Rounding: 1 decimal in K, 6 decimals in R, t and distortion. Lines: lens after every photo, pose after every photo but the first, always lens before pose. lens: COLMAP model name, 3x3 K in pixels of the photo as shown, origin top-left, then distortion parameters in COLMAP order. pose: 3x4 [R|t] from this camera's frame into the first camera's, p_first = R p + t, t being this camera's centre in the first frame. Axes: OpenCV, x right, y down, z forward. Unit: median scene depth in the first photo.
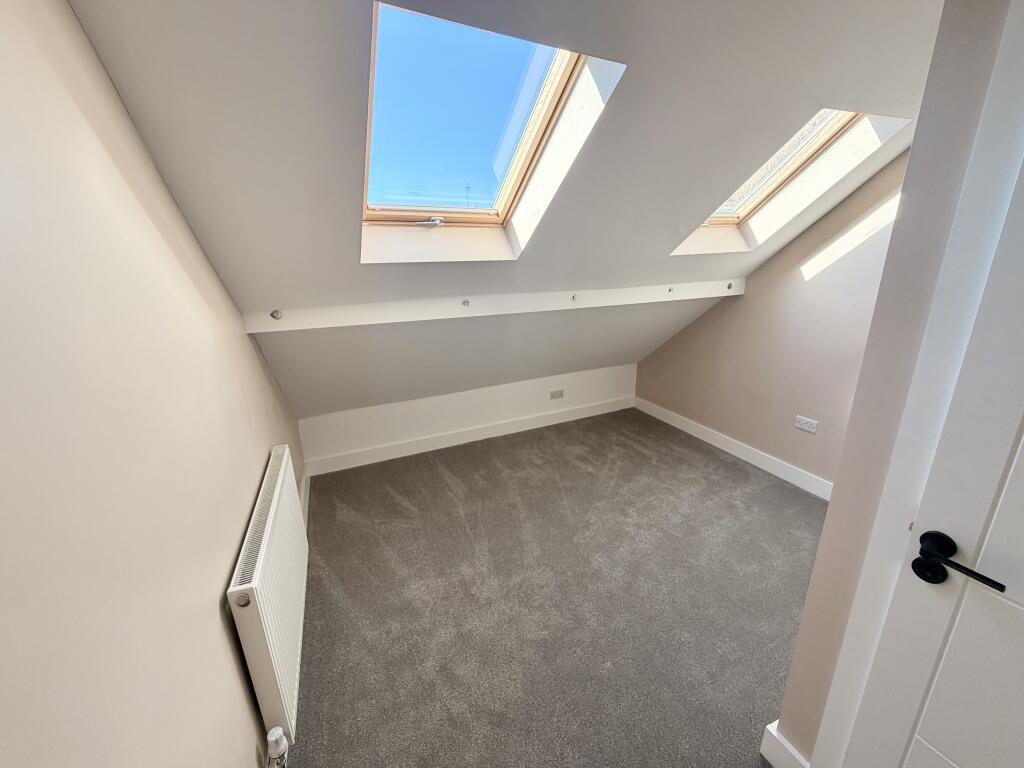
lens RADIAL K [[405.9, 0, 513.3], [0, 405.9, 384.4], [0, 0, 1]] dist [-0.002098, 0.000045]
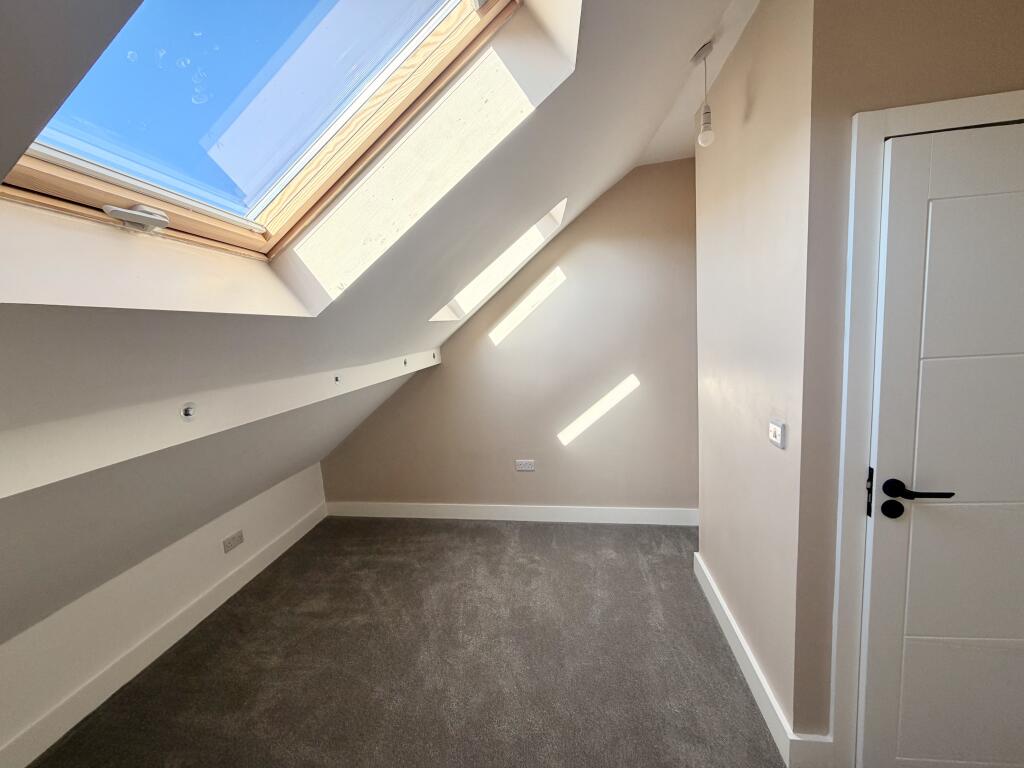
lens RADIAL K [[405.9, 0, 507.3], [0, 405.9, 386.5], [0, 0, 1]] dist [-0.002098, 0.000045]
pose [[0.535767, -0.123985, 0.835214, -0.207855], [0.290757, 0.955755, -0.044634, -0.069610], [-0.792726, 0.266757, 0.548111, 0.314084]]
